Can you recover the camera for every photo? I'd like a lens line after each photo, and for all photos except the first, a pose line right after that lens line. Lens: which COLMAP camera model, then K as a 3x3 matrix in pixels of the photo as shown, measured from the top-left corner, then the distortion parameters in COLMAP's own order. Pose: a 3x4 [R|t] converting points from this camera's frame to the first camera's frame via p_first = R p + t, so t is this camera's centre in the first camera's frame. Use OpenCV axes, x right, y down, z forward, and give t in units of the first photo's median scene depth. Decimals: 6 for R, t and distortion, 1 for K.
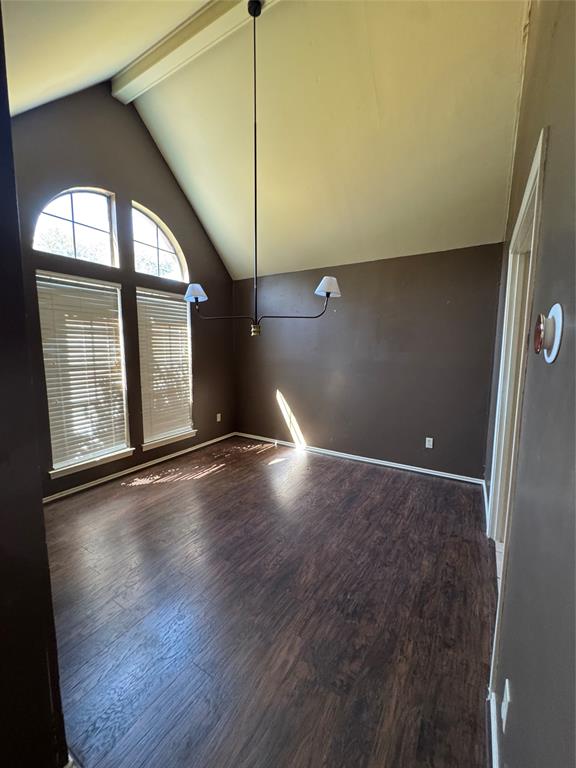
lens RADIAL K [[309.7, 0, 287.8], [0, 309.7, 383.3], [0, 0, 1]] dist [-0.001771, 0.000544]
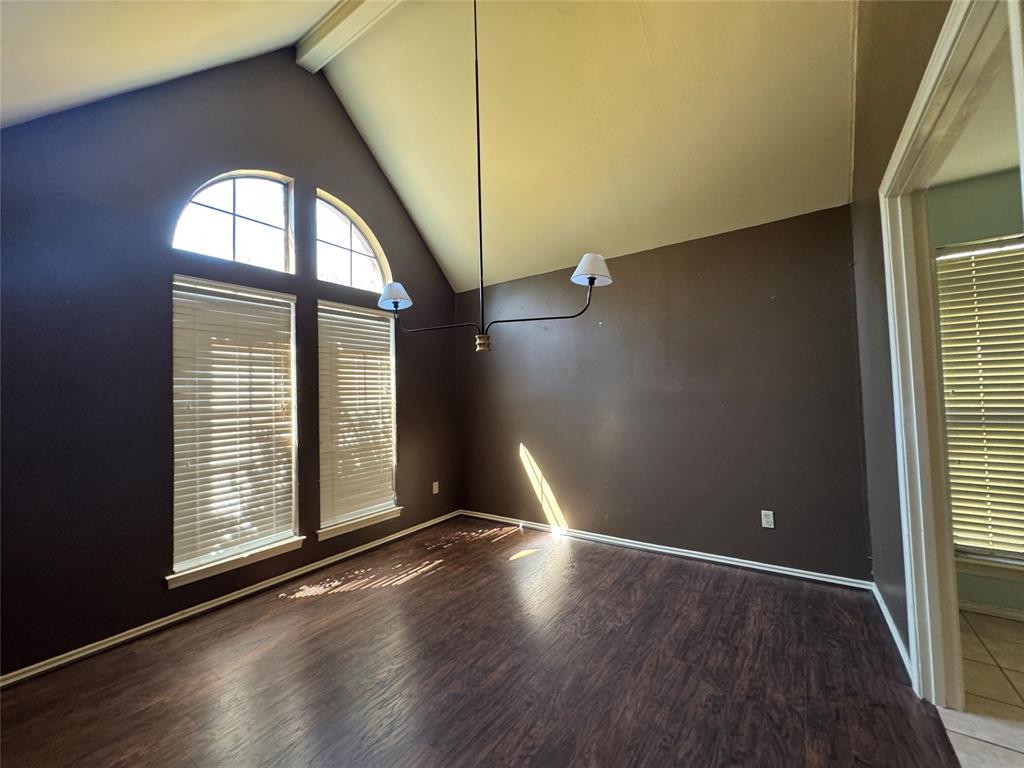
lens RADIAL K [[412.9, 0, 514.1], [0, 412.9, 380.4], [0, 0, 1]] dist [-0.001771, 0.000544]
pose [[0.998075, -0.036165, -0.050392, 0.002853], [0.028076, 0.987847, -0.152873, 0.033012], [0.055309, 0.151164, 0.986960, 0.126907]]
